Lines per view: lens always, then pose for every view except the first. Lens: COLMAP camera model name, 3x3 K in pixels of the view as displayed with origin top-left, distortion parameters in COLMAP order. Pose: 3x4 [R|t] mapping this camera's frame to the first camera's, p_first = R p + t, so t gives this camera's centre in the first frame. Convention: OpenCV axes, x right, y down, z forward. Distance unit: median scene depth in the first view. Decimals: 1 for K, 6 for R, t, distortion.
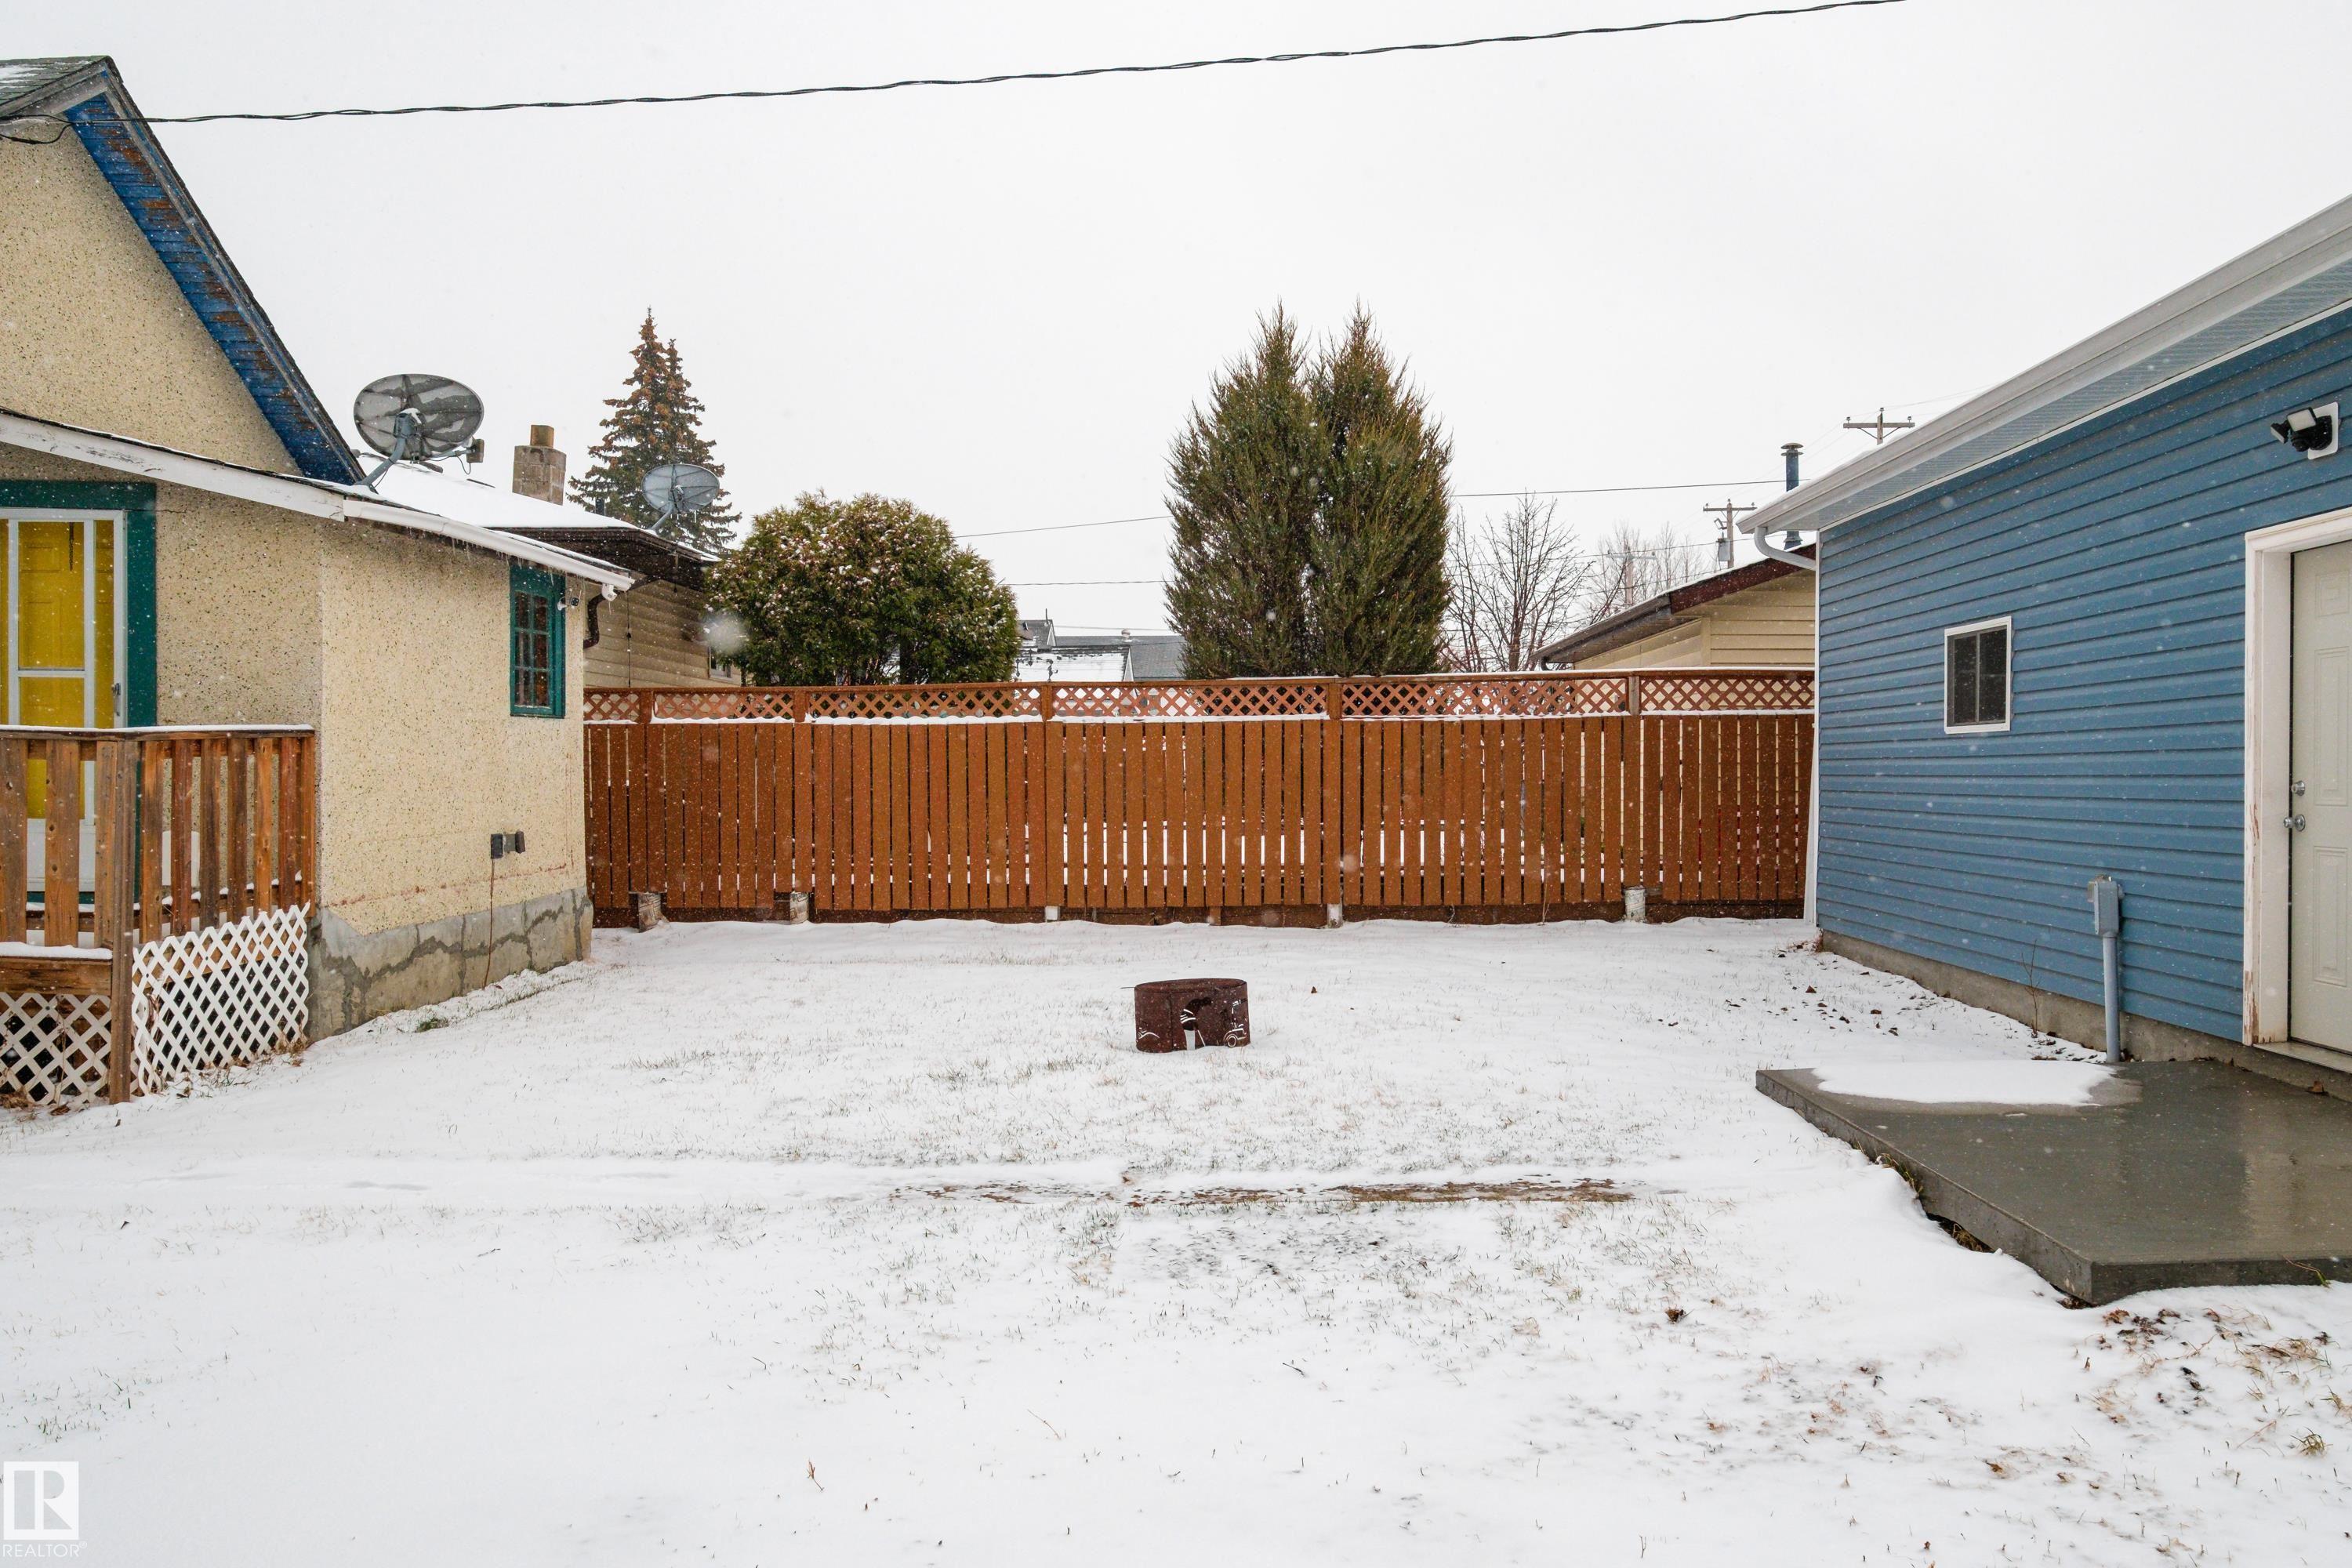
lens RADIAL K [[1782.8, 0, 1267.0], [0, 1782.8, 800.5], [0, 0, 1]] dist [0.003366, 0.006234]
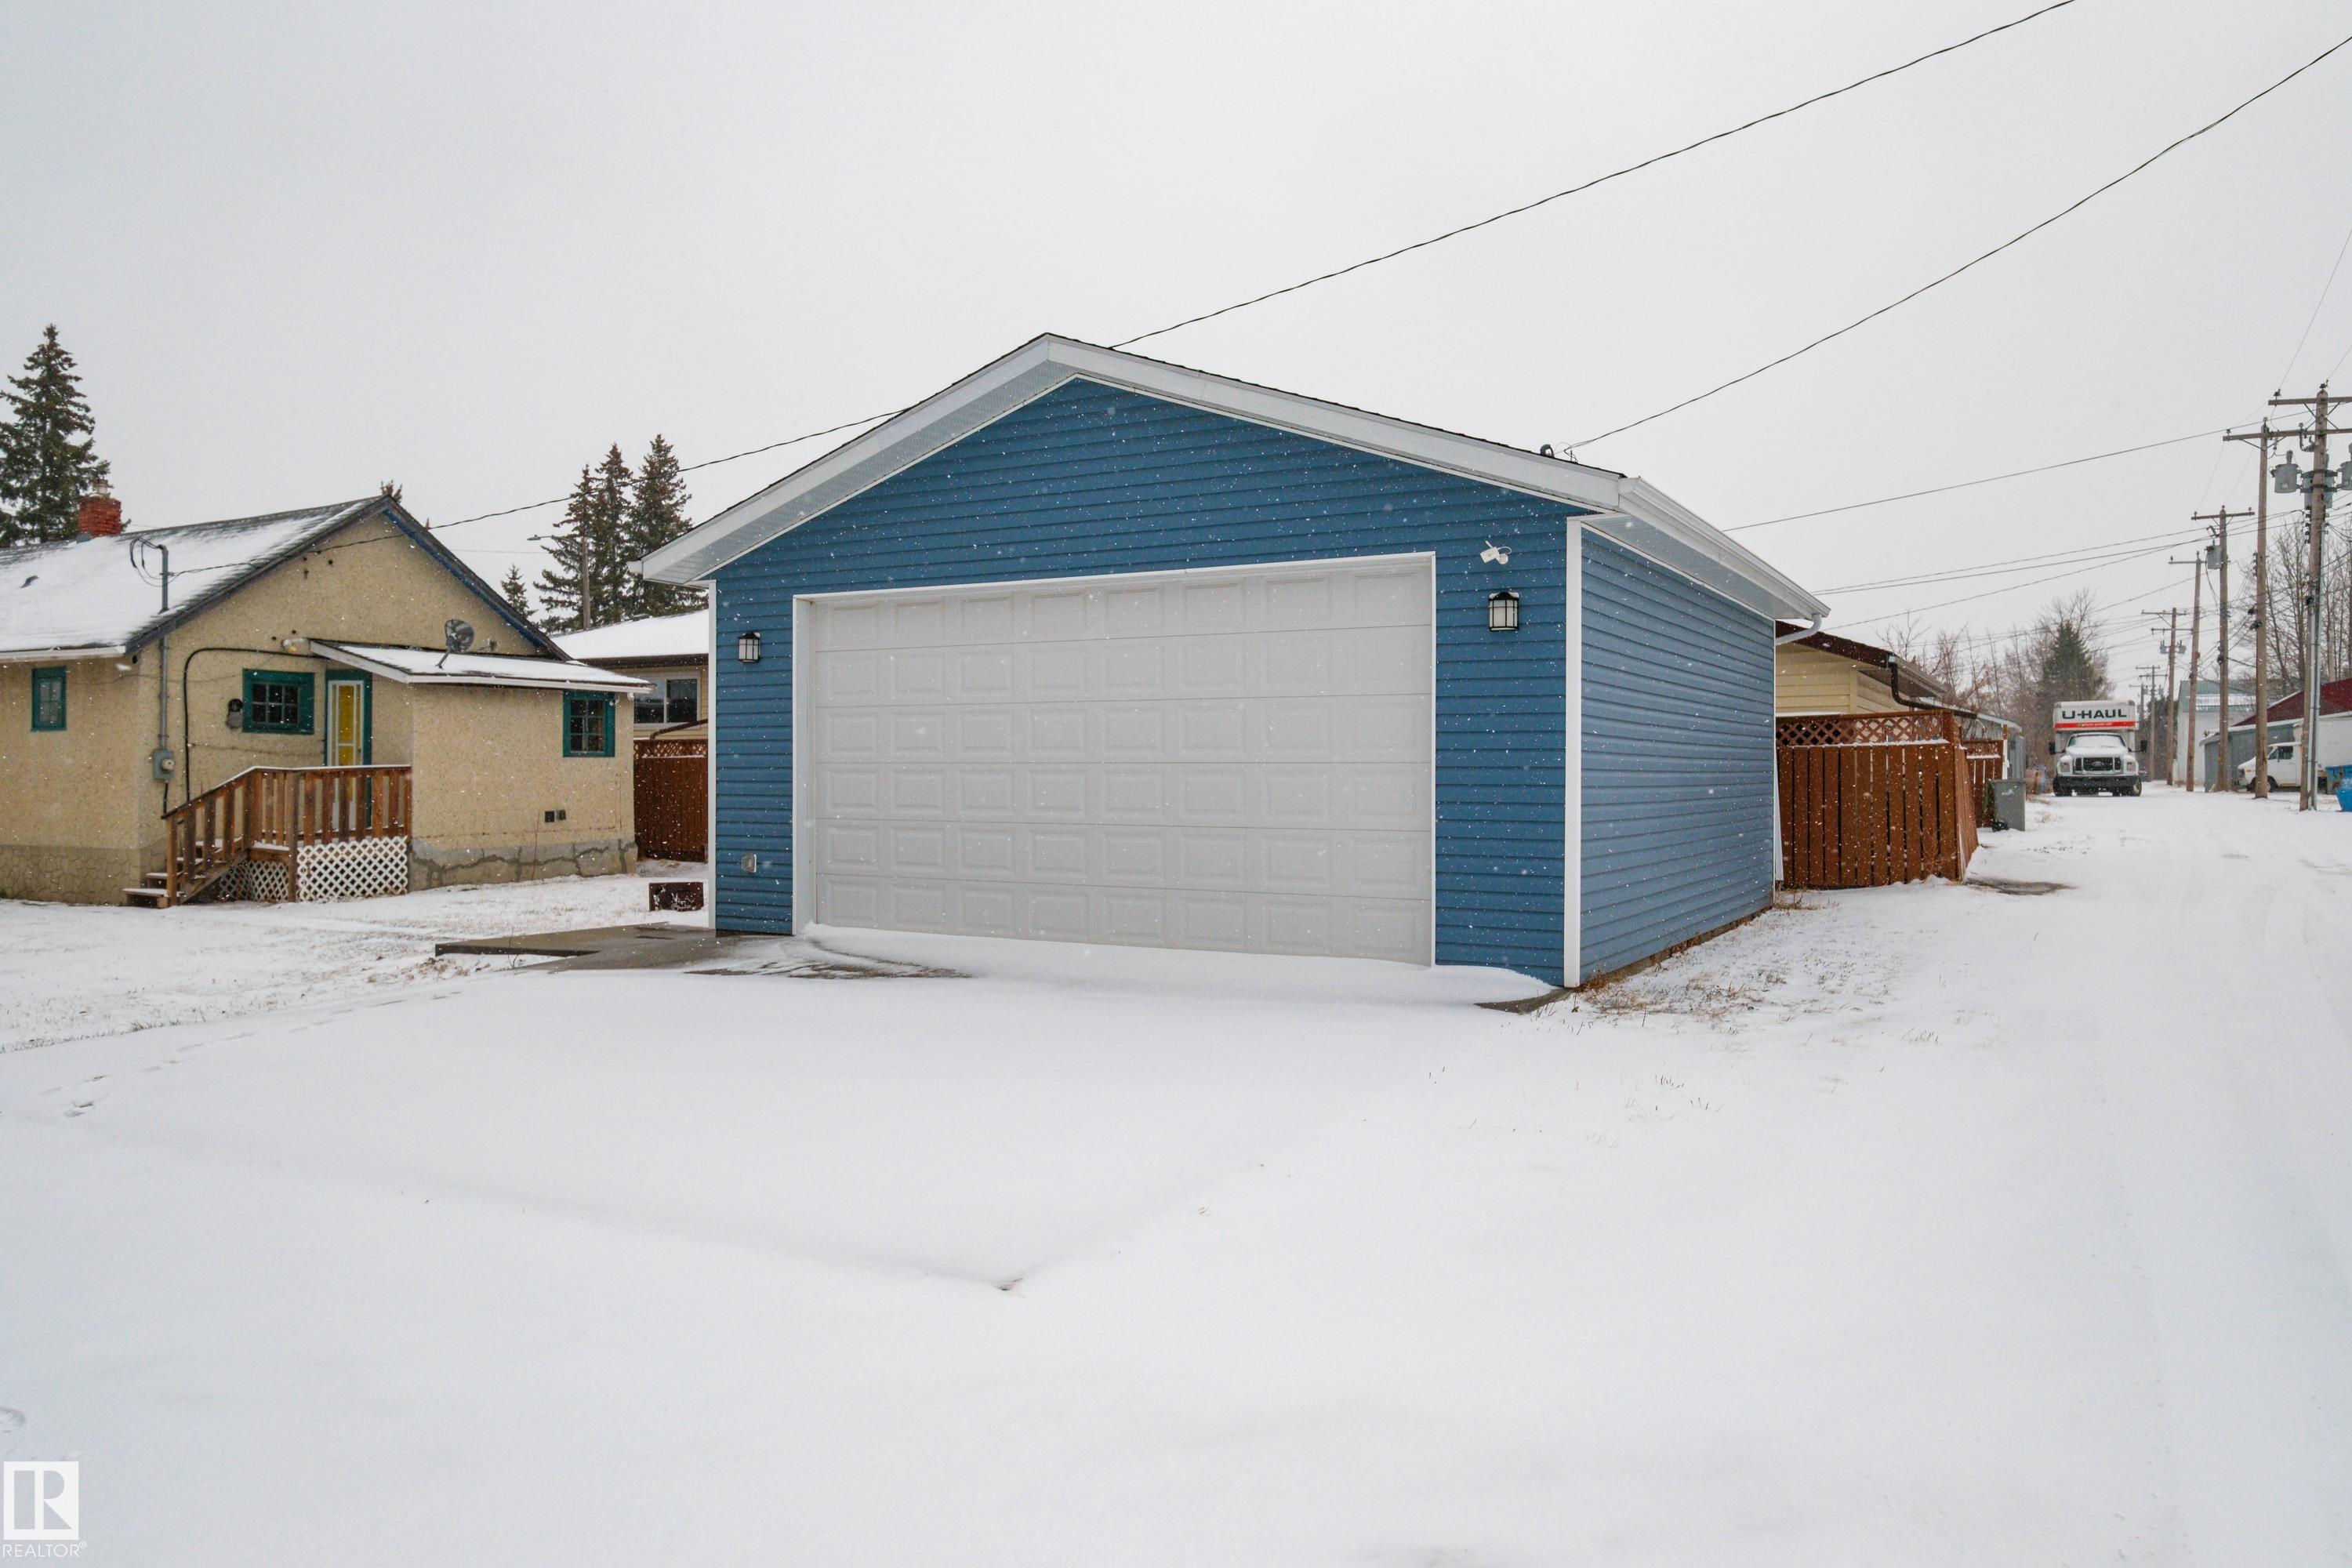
lens RADIAL K [[1594.5, 0, 1176.0], [0, 1594.5, 784.0], [0, 0, 1]] dist [0.001665, 0.004554]
pose [[0.869263, 0.006819, -0.494304, 1.493416], [-0.012009, 0.999901, -0.007324, -0.011906], [0.494205, 0.012303, 0.869259, -0.405530]]
